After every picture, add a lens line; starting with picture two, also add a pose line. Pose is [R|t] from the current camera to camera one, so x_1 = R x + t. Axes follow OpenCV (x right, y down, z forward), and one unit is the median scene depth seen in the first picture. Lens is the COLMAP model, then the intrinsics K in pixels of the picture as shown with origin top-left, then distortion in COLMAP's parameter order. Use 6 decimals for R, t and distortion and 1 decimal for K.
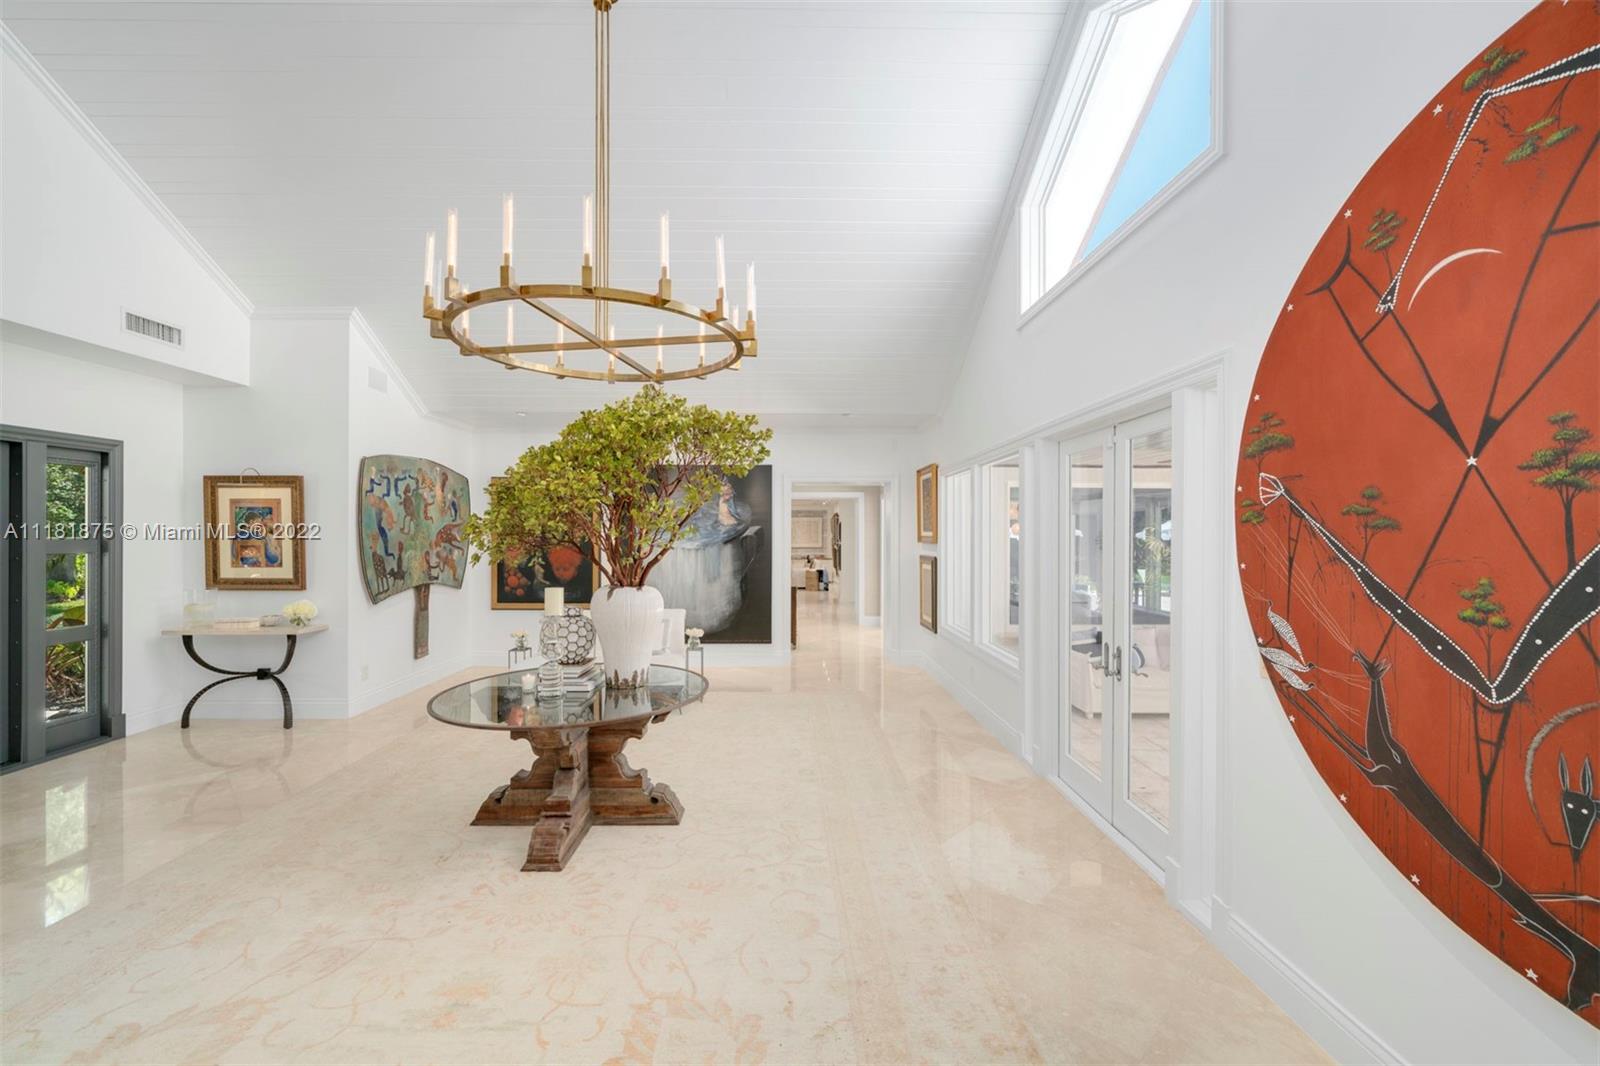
lens RADIAL K [[620.0, 0, 794.2], [0, 620.0, 537.0], [0, 0, 1]] dist [0.000840, 0.000382]
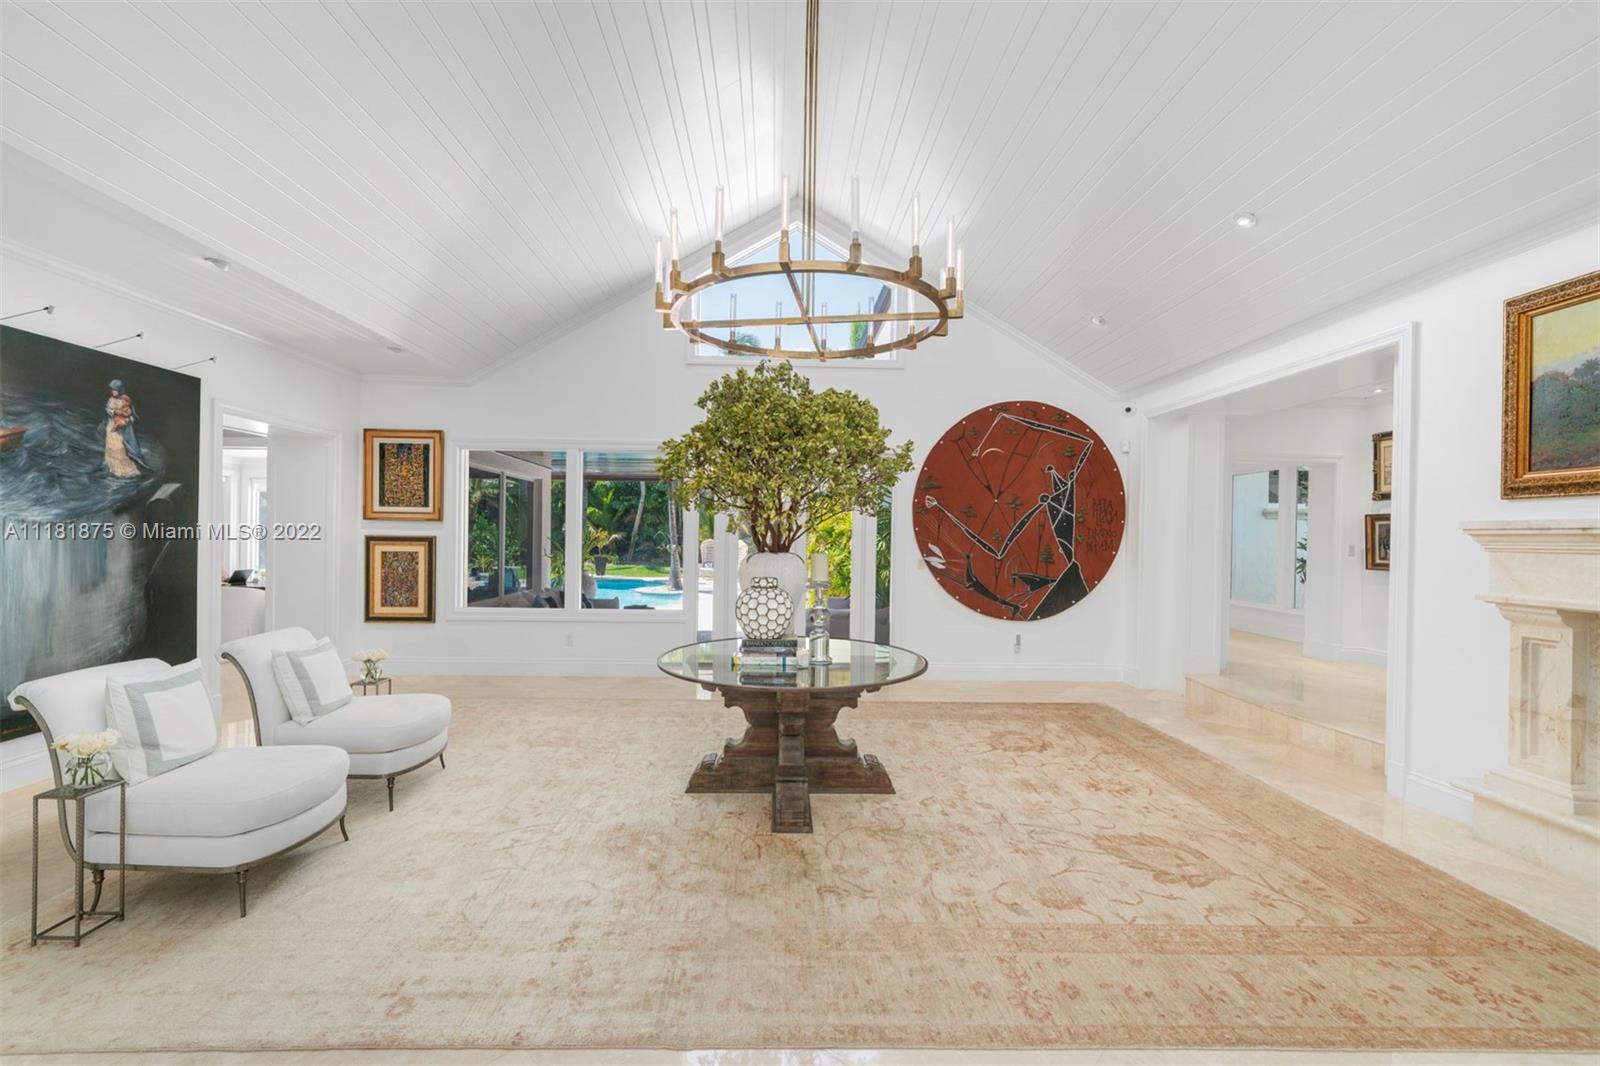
lens RADIAL K [[620.0, 0, 794.2], [0, 620.0, 537.0], [0, 0, 1]] dist [0.000840, 0.000382]
pose [[0.029721, -0.005263, 0.999544, -2.022254], [-0.009988, 0.999935, 0.005562, 0.072868], [-0.999508, -0.010149, 0.029667, 1.466138]]
